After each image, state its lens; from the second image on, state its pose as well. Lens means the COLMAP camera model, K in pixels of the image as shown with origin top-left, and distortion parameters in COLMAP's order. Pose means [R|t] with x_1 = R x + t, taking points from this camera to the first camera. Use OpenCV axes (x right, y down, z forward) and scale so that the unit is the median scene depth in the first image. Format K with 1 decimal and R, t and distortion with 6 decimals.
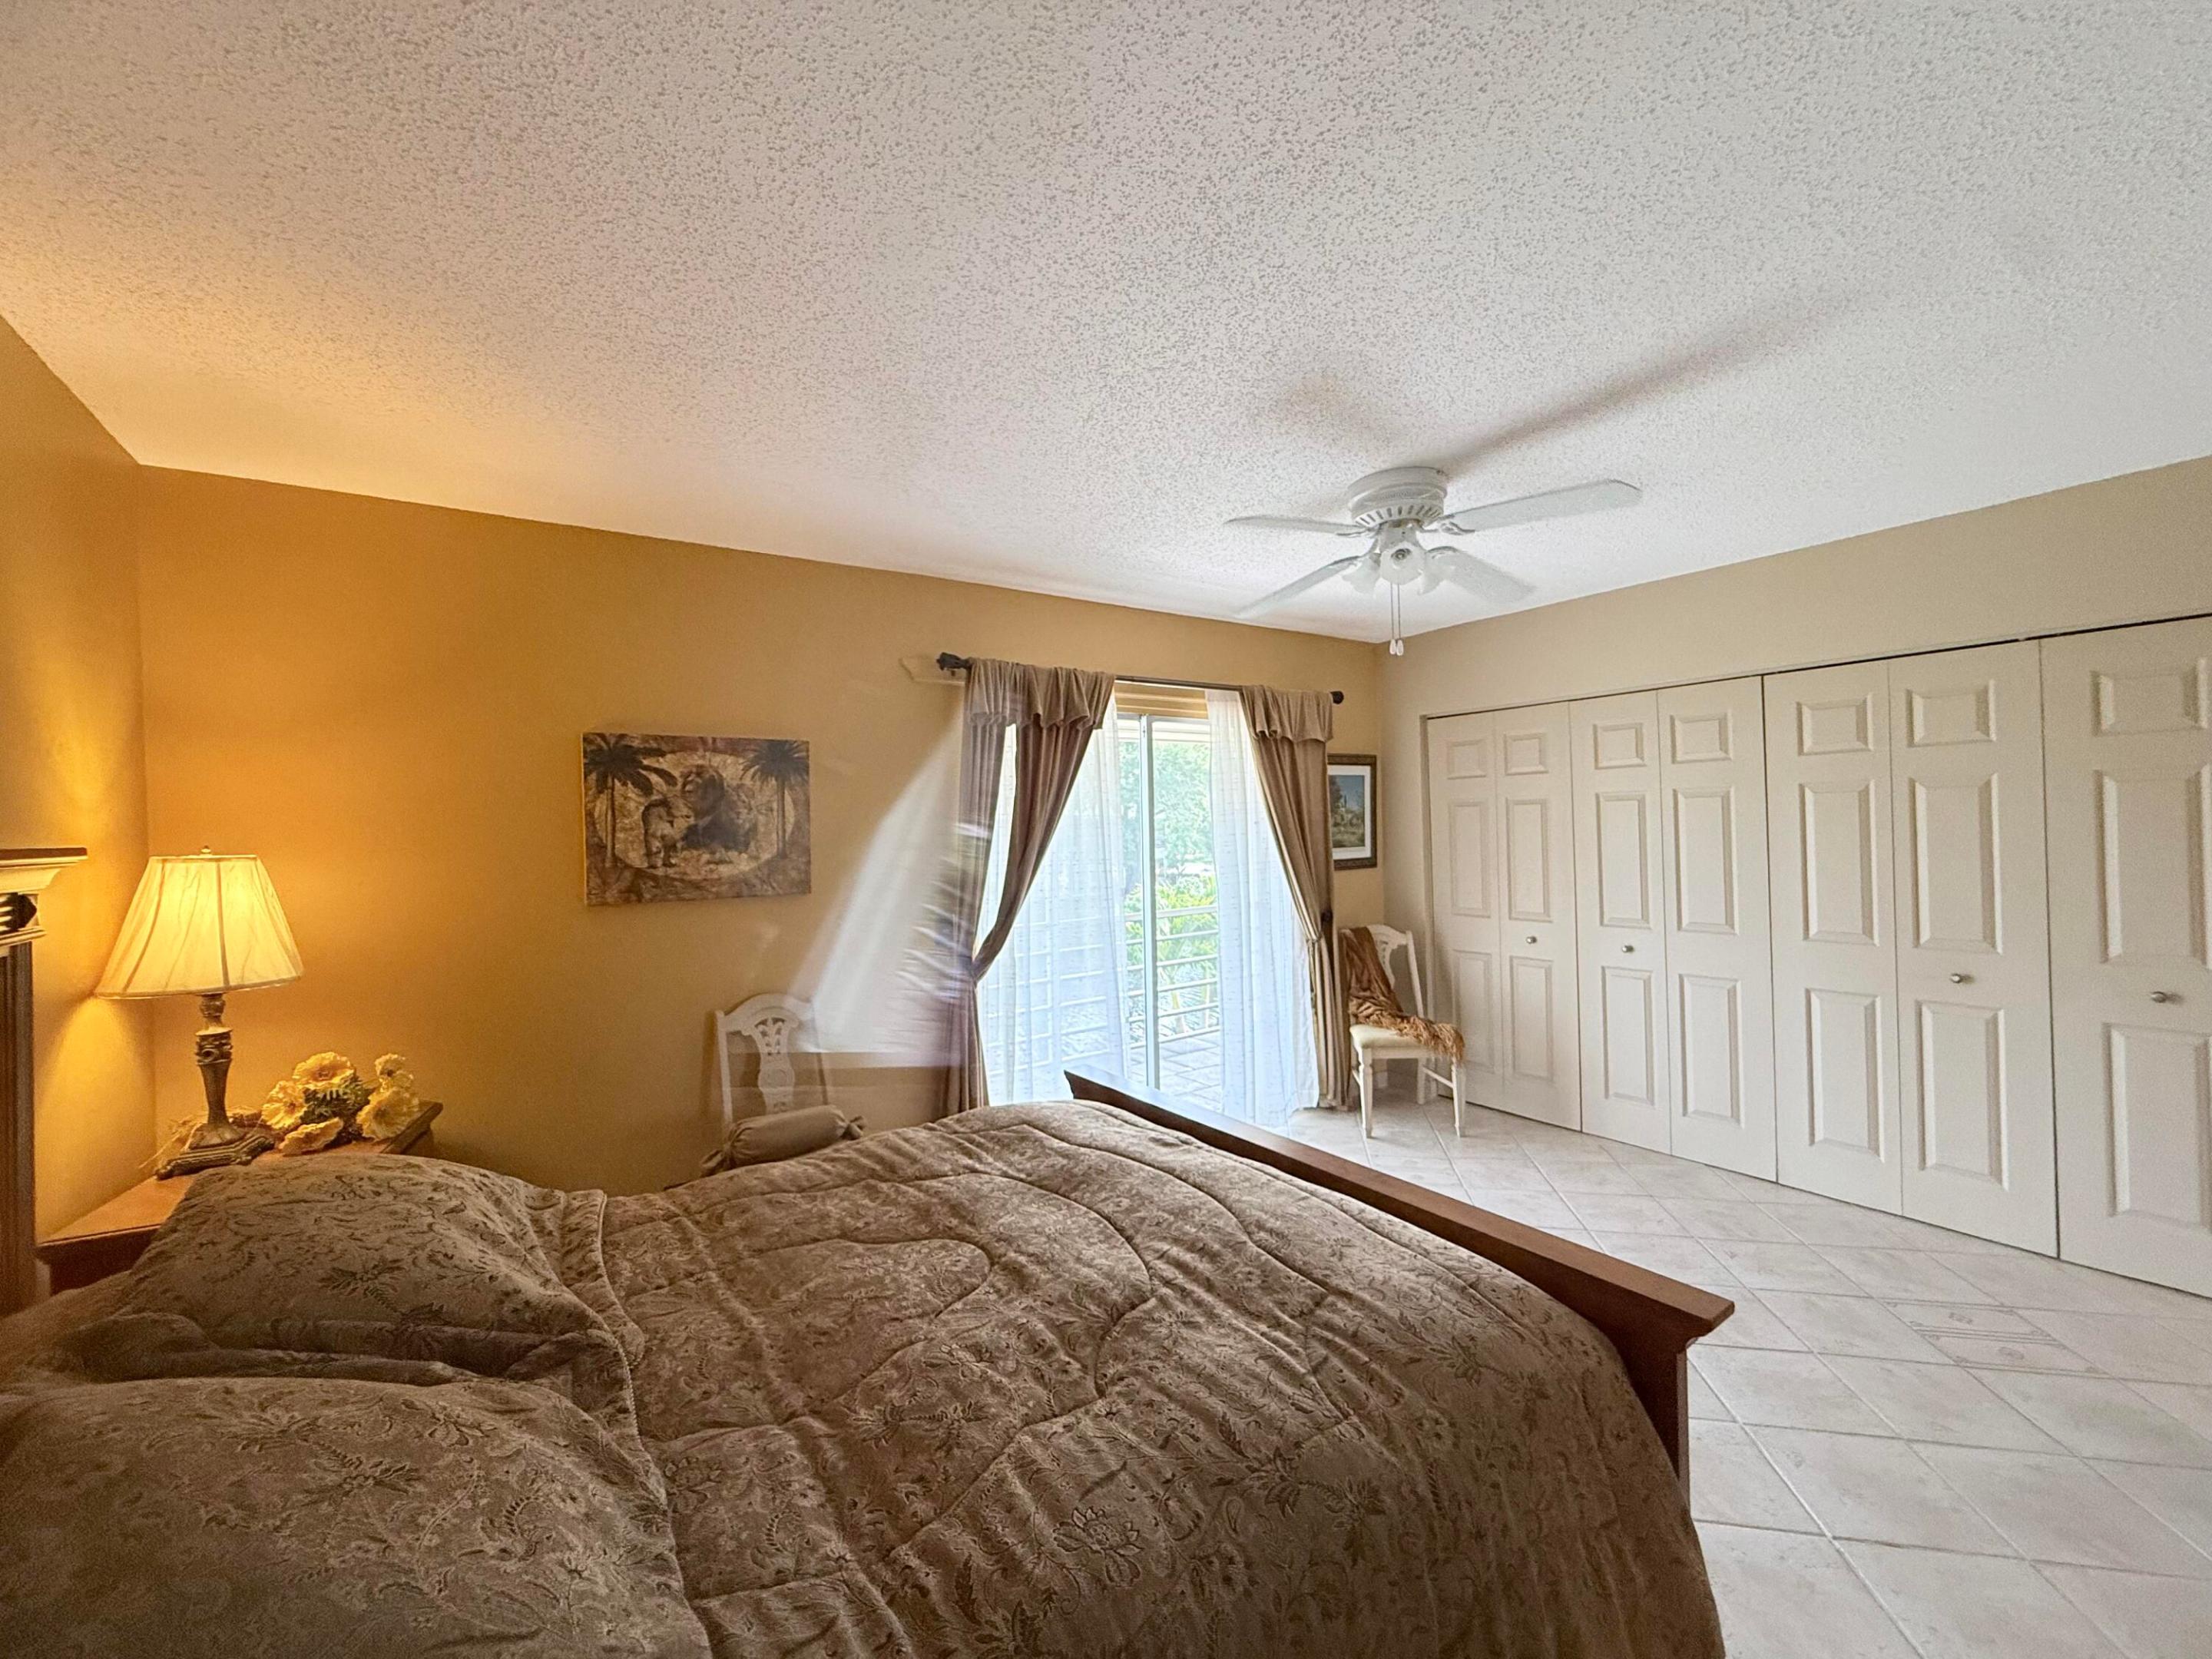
lens RADIAL K [[885.5, 0, 1104.9], [0, 885.5, 826.2], [0, 0, 1]] dist [-0.000404, 0.000476]
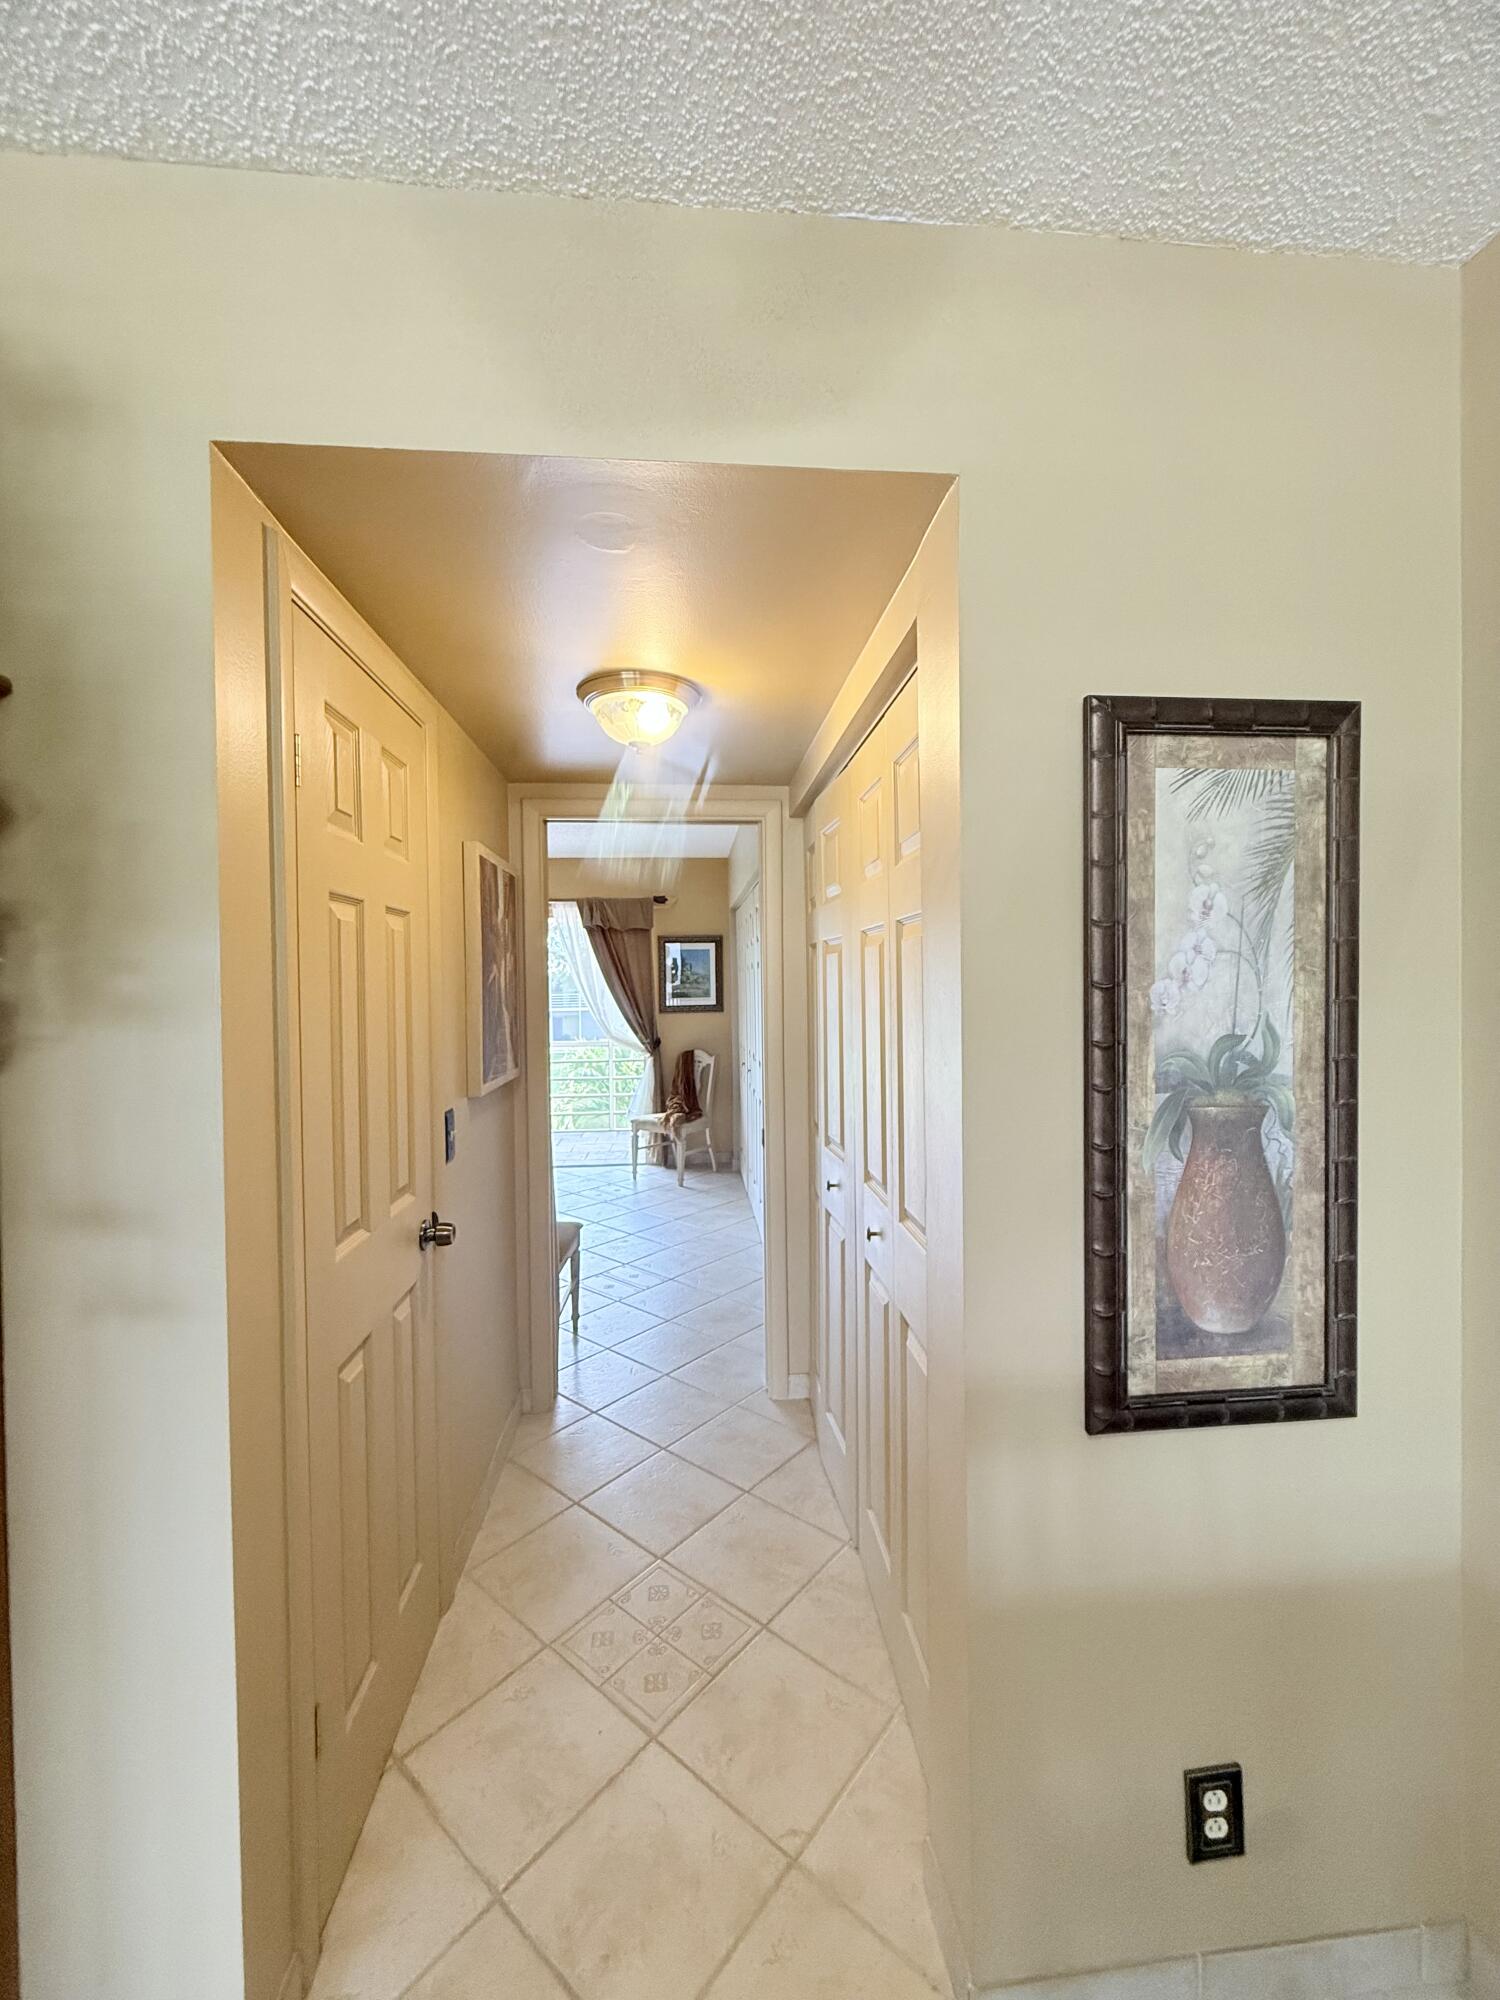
lens RADIAL K [[800.6, 0, 759.3], [0, 800.6, 997.2], [0, 0, 1]] dist [-0.000404, 0.000476]
pose [[0.874064, 0.022972, -0.485267, 1.053001], [-0.011183, 0.999568, 0.027175, -0.015467], [0.485681, -0.018326, 0.873944, -0.131304]]
